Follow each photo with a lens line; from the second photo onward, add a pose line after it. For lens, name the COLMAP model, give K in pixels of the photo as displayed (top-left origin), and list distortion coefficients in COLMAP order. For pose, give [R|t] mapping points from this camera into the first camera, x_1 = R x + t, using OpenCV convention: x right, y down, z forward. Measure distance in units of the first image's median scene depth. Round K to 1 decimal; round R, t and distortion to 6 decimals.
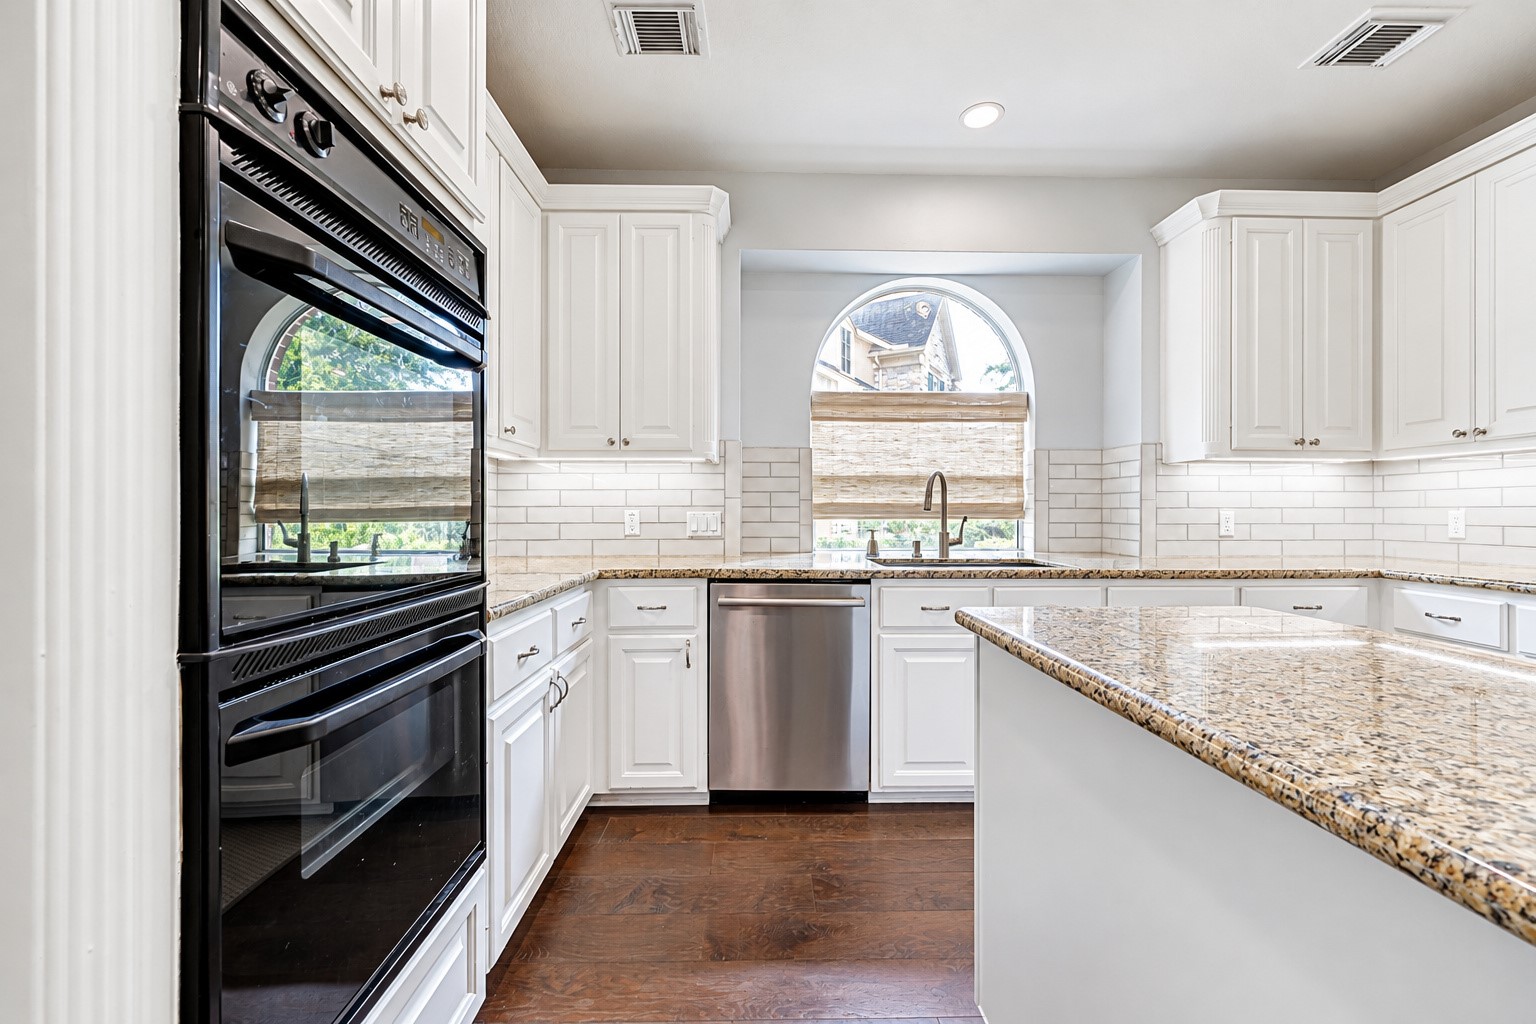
lens RADIAL K [[666.2, 0, 771.5], [0, 666.2, 511.4], [0, 0, 1]] dist [-0.000958, 0.014486]
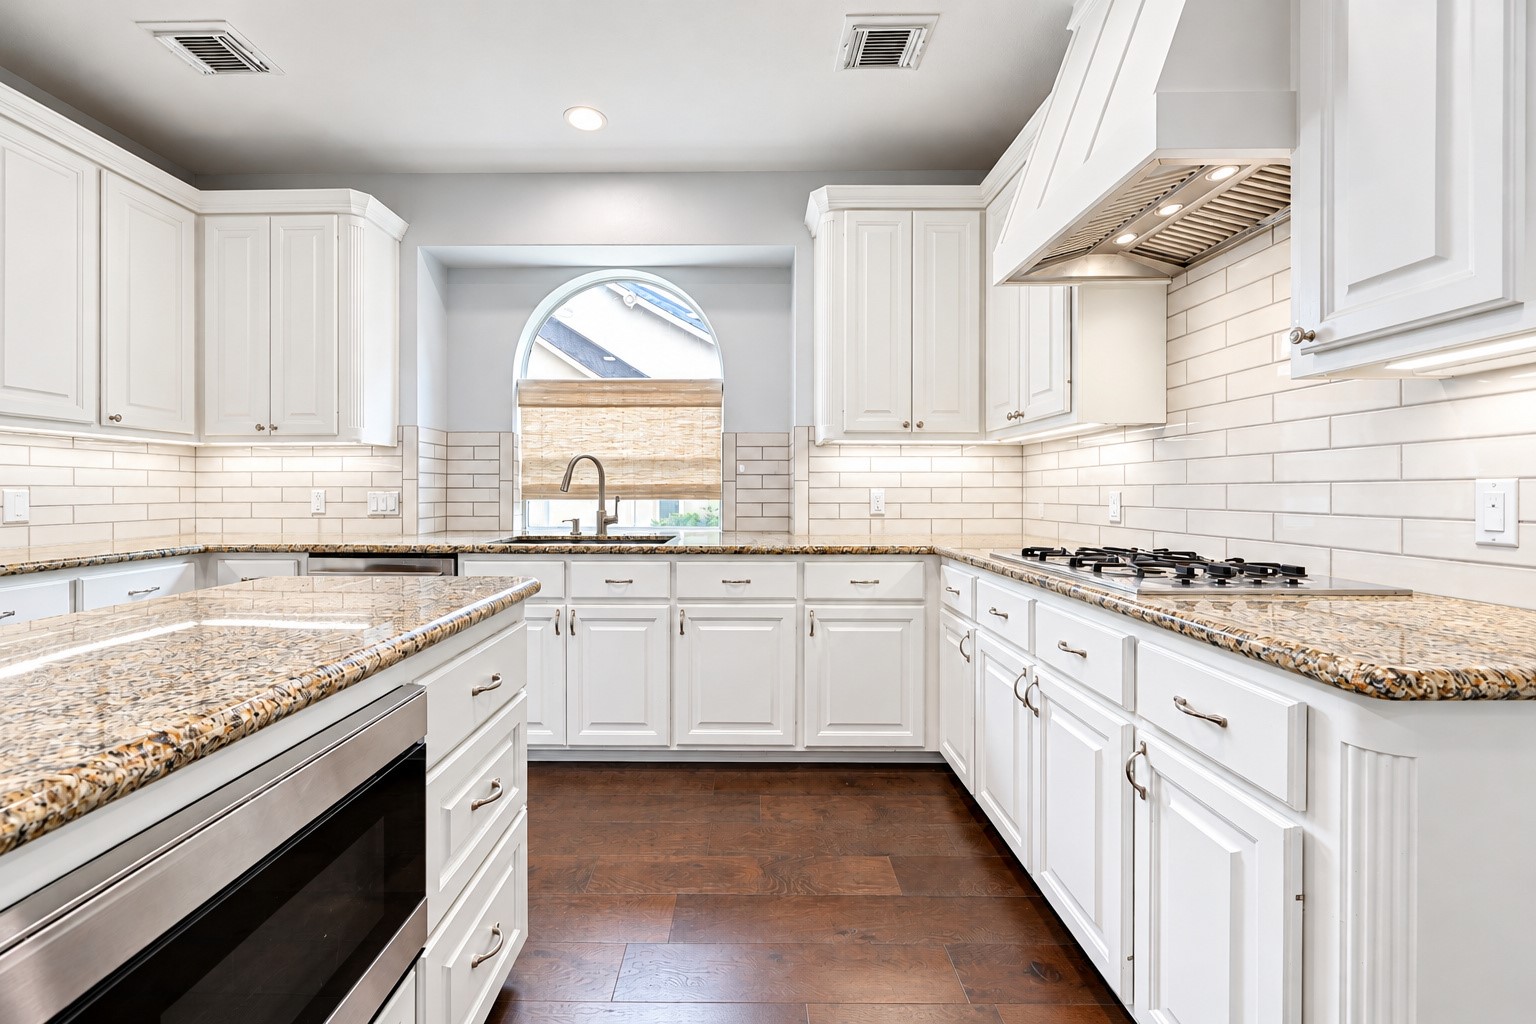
lens RADIAL K [[618.5, 0, 745.1], [0, 618.5, 511.6], [0, 0, 1]] dist [-0.002115, -0.000336]
pose [[0.999063, 0.000327, -0.043268, 0.533030], [0.001052, 0.999492, 0.031844, 0.000633], [0.043257, -0.031860, 0.998556, 0.018400]]
